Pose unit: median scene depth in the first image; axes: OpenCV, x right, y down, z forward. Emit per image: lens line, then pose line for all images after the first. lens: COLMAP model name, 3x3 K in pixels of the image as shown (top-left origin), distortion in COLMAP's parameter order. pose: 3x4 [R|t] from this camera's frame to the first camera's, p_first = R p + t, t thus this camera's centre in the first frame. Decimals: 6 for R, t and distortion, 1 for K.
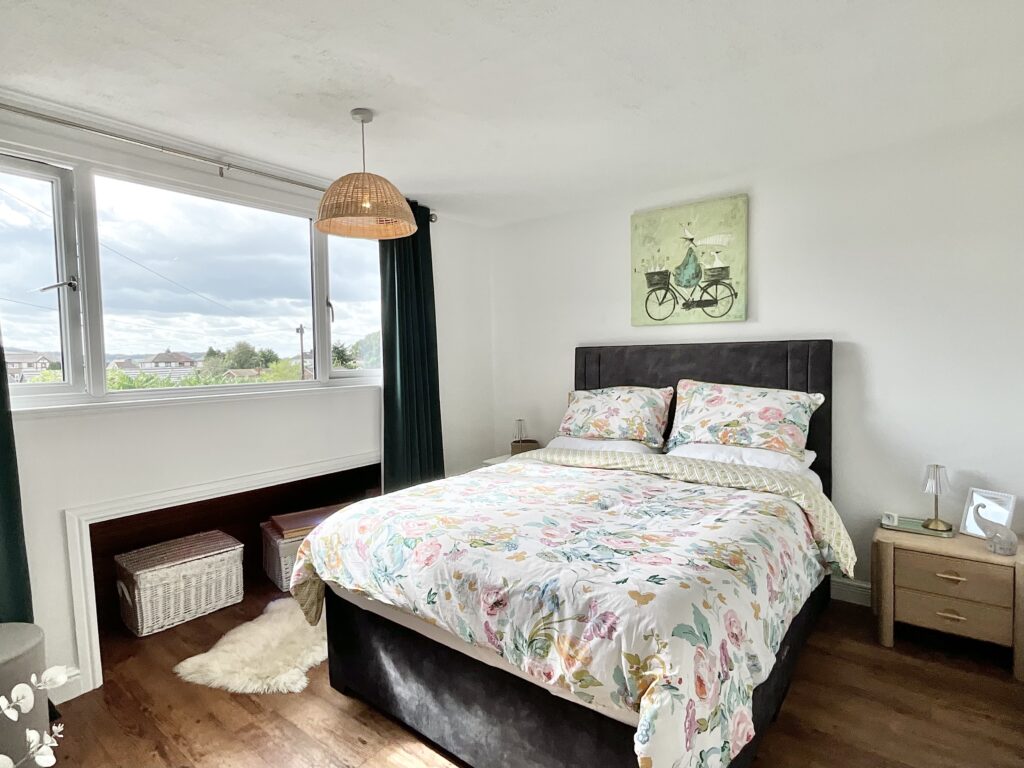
lens RADIAL K [[530.6, 0, 509.4], [0, 530.6, 389.6], [0, 0, 1]] dist [0.002149, -0.000668]
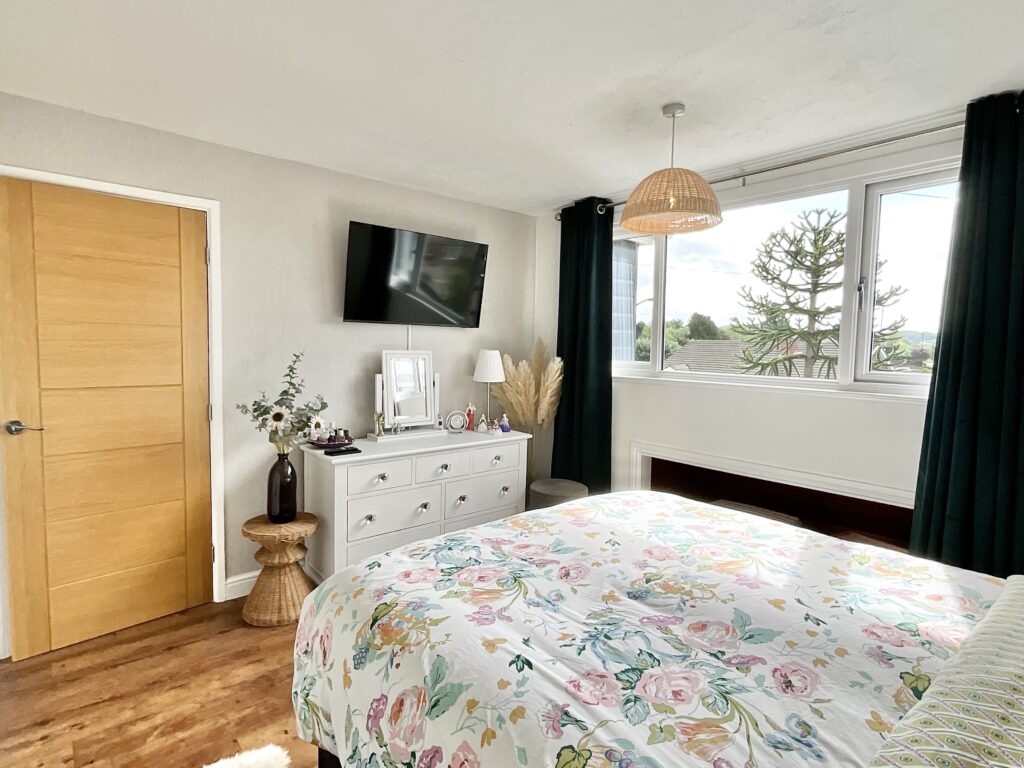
lens RADIAL K [[530.6, 0, 513.3], [0, 530.6, 379.3], [0, 0, 1]] dist [0.002149, -0.000668]
pose [[-0.182598, 0.080802, -0.979862, 0.894043], [-0.078507, 0.992237, 0.096453, -0.097706], [0.980048, 0.094538, -0.174837, 1.031145]]
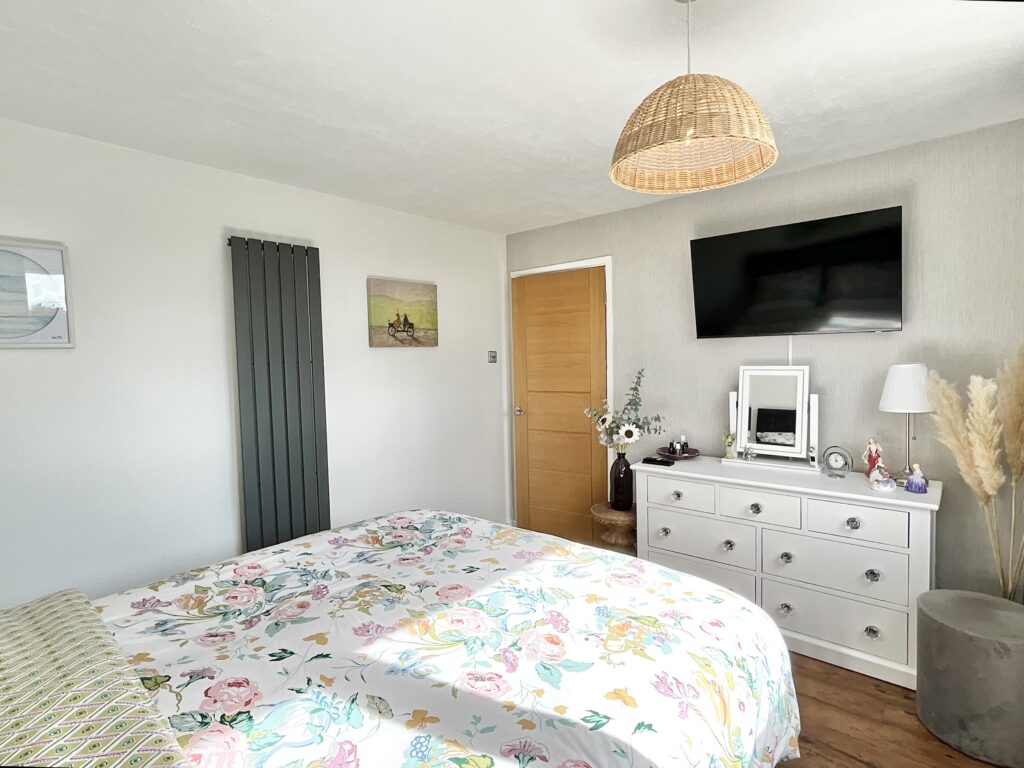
lens RADIAL K [[530.6, 0, 518.7], [0, 530.6, 382.8], [0, 0, 1]] dist [0.002149, -0.000668]
pose [[-0.998364, 0.043964, 0.036558, -0.089674], [0.047783, 0.992655, 0.111140, -0.147808], [-0.031404, 0.112705, -0.993132, 1.873329]]
